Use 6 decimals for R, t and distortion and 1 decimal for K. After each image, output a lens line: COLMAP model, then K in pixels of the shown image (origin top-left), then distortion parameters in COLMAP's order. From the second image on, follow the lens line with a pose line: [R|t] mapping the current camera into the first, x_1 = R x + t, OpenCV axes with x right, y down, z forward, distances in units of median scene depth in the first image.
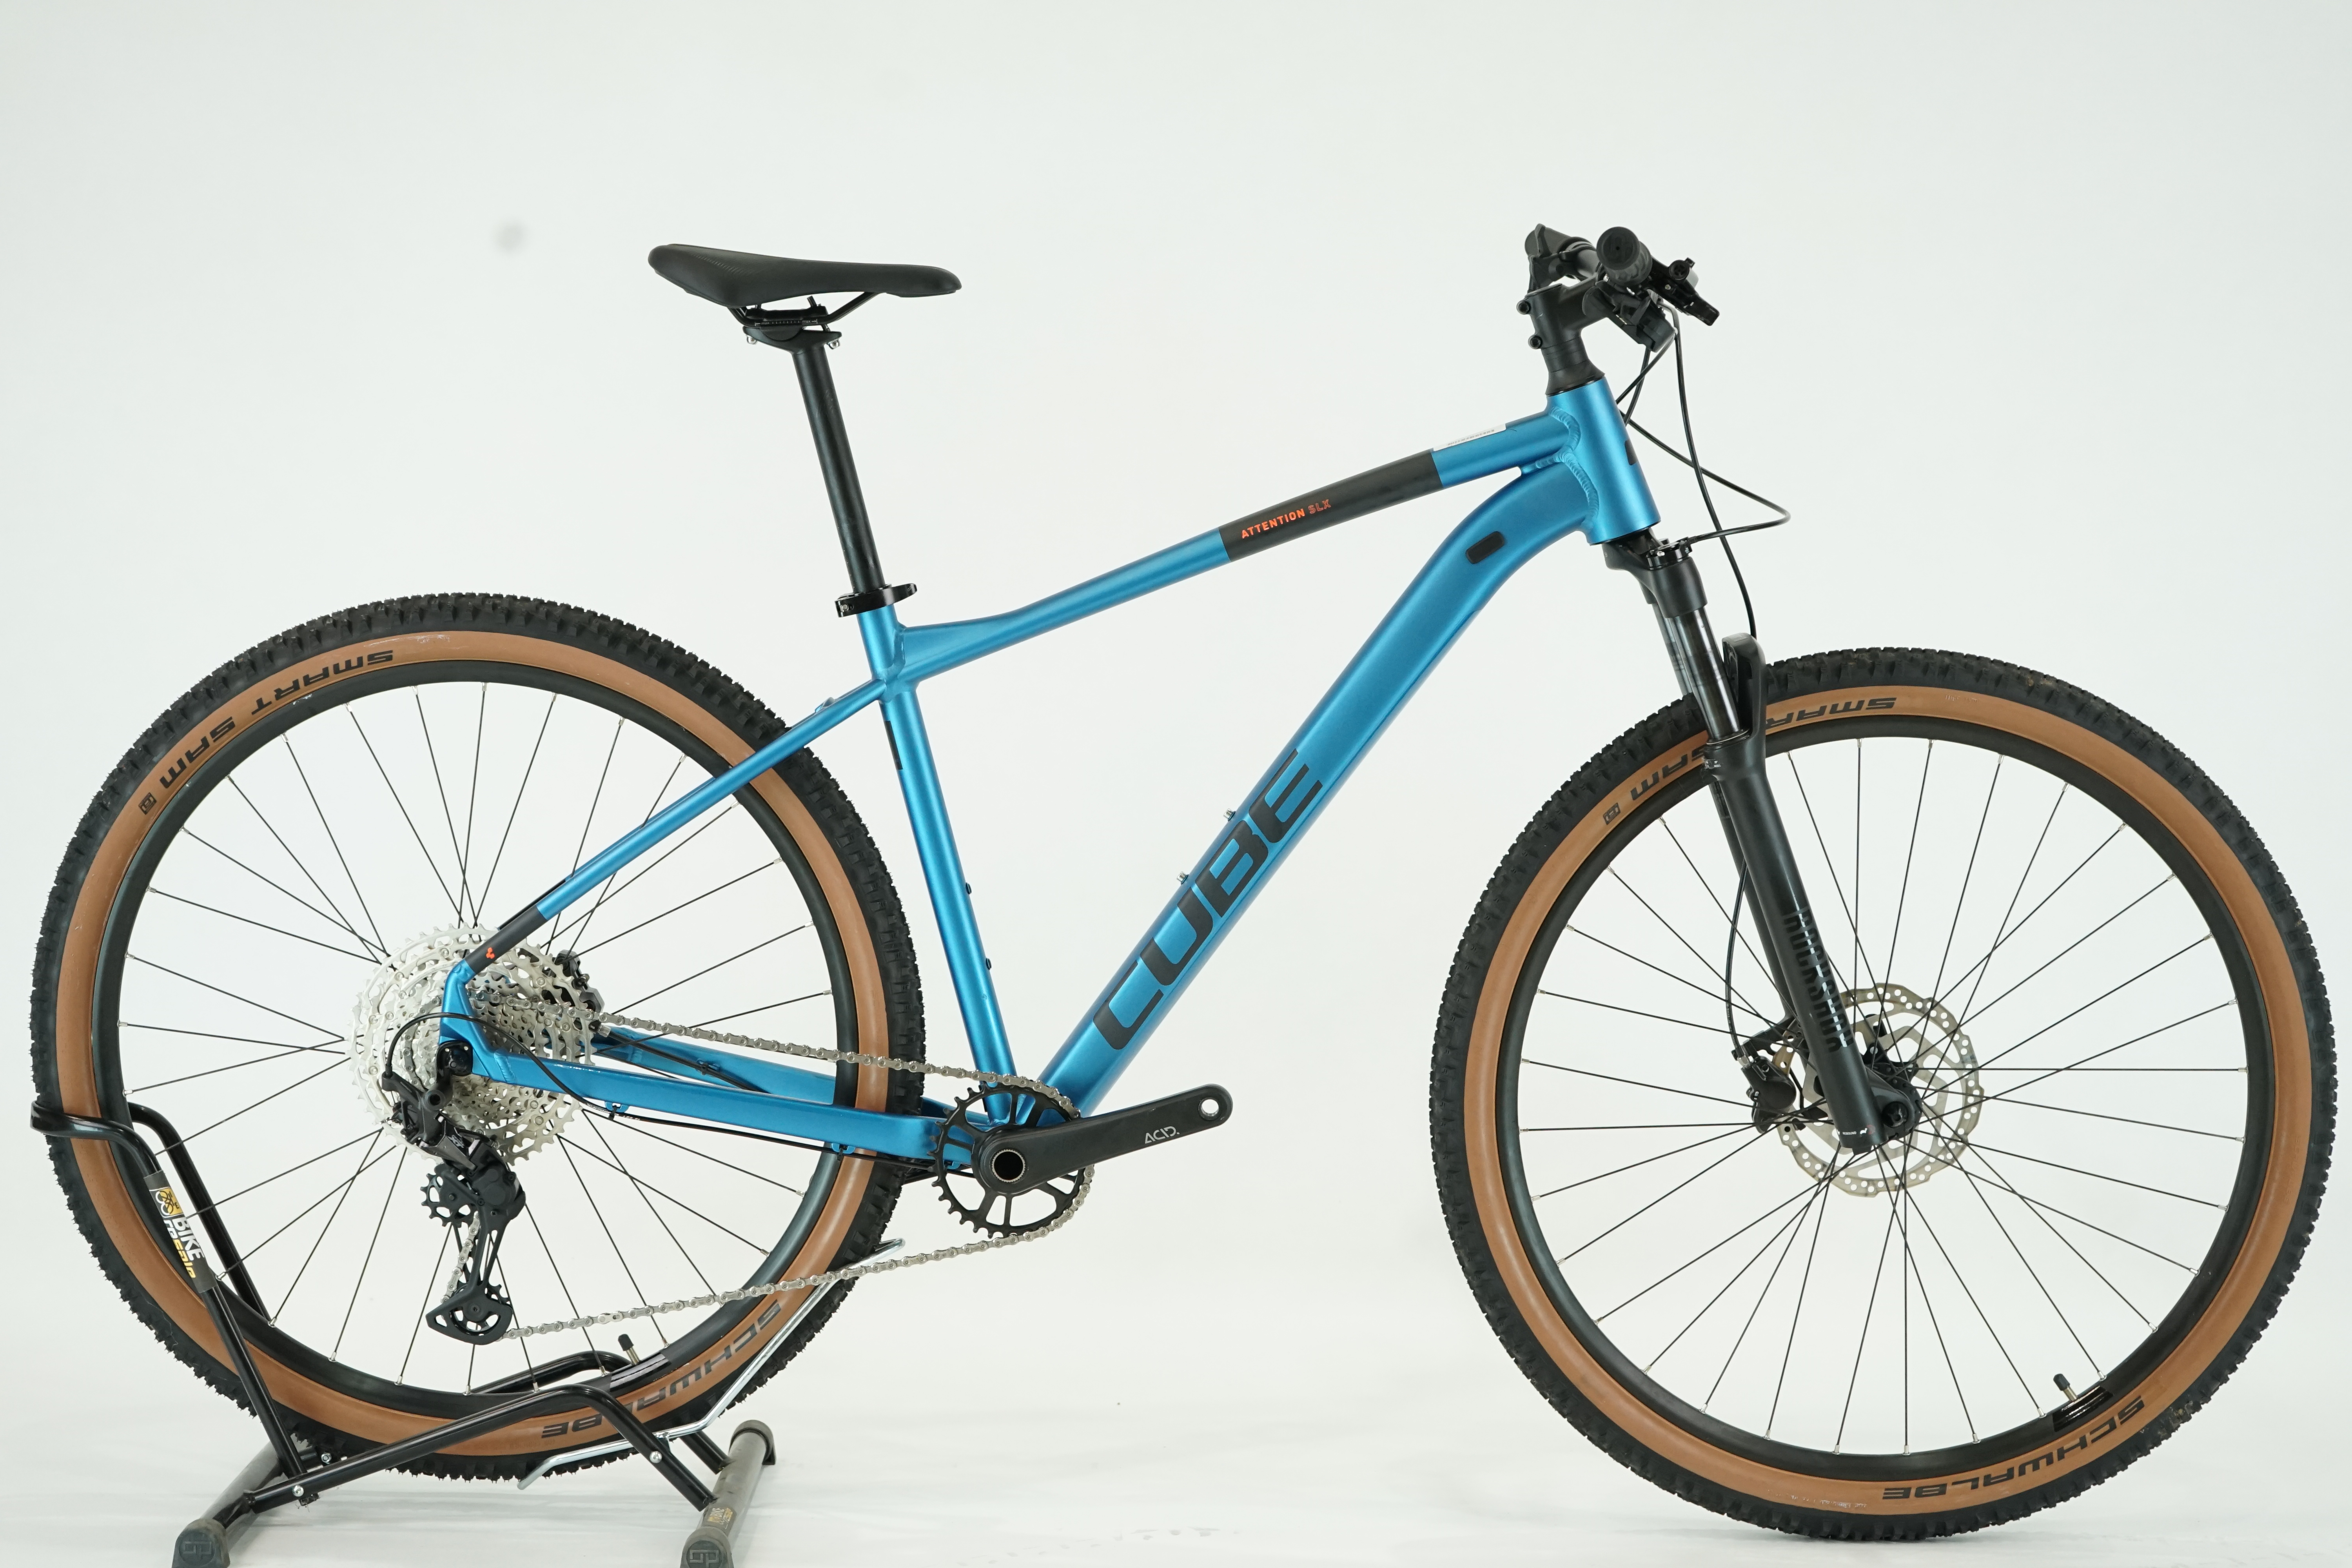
lens RADIAL K [[4488.0, 0, 1176.0], [0, 4488.0, 784.0], [0, 0, 1]] dist [-0.004231, 0.128814]
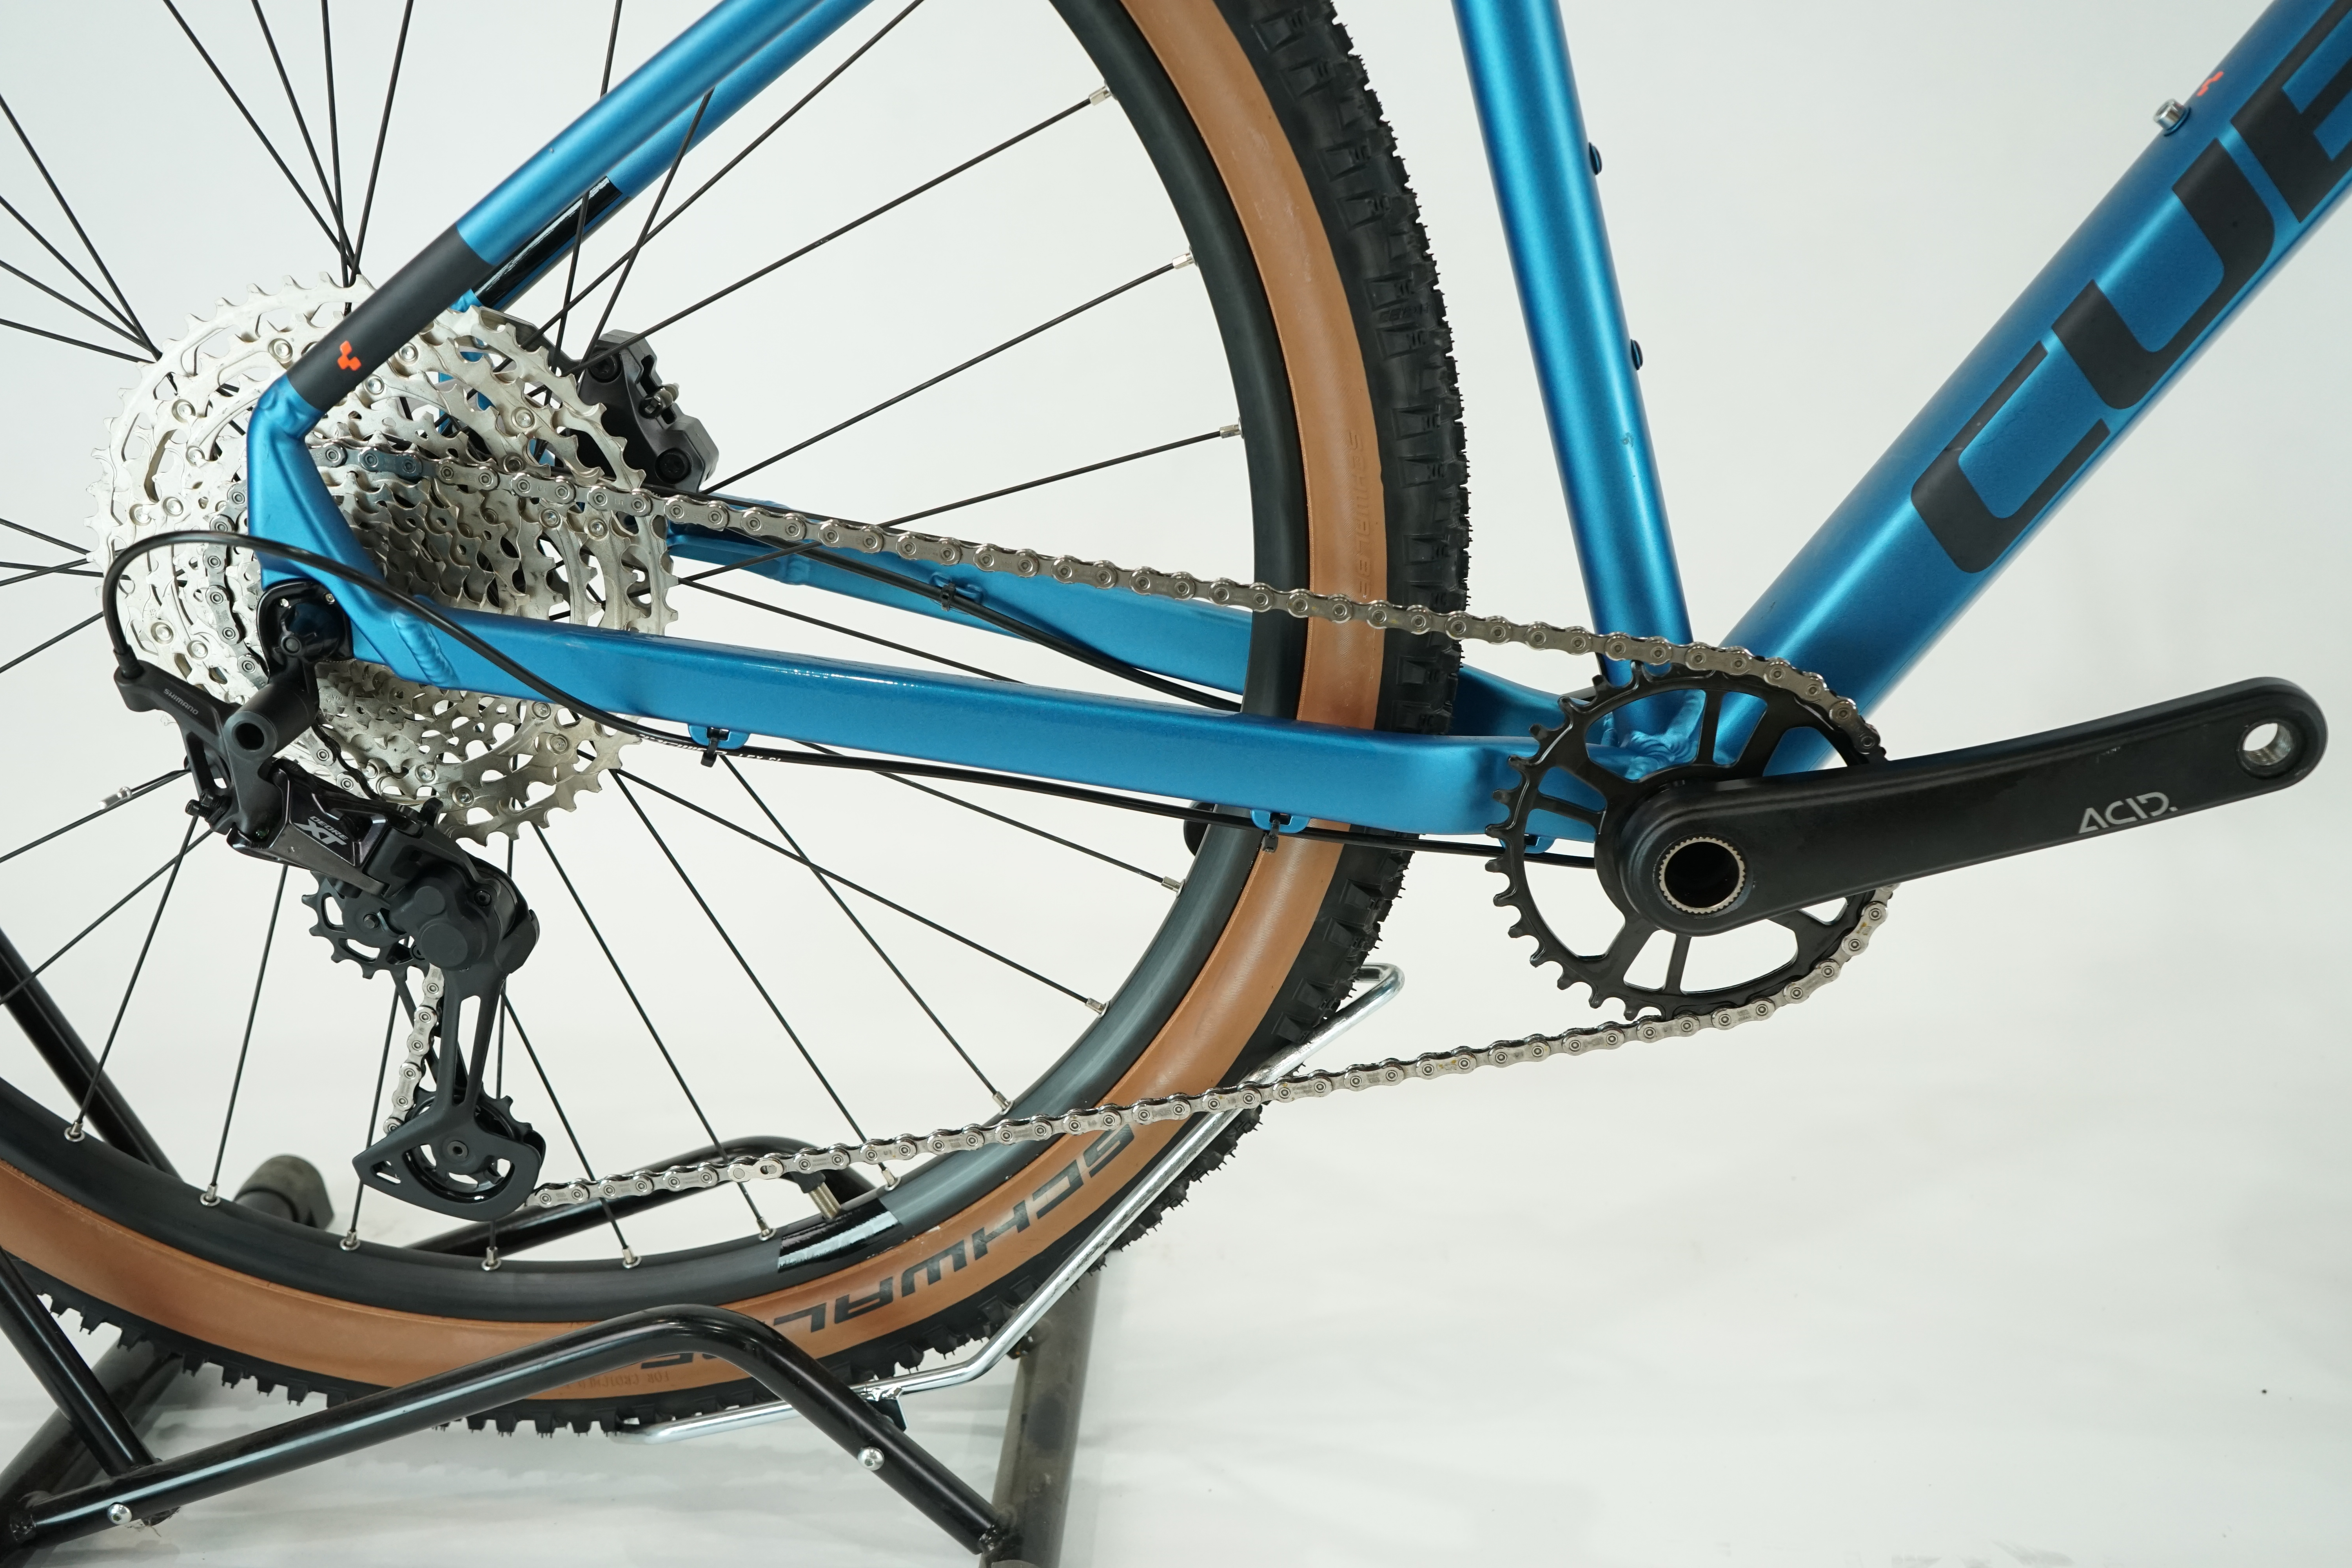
lens RADIAL K [[2296.8, 0, 1176.0], [0, 2296.8, 784.0], [0, 0, 1]] dist [0.013705, 0.013088]
pose [[0.998558, -0.005798, -0.053366, -0.072516], [0.019318, 0.966357, 0.256477, 0.024033], [0.050083, -0.257138, 0.965076, 0.799709]]
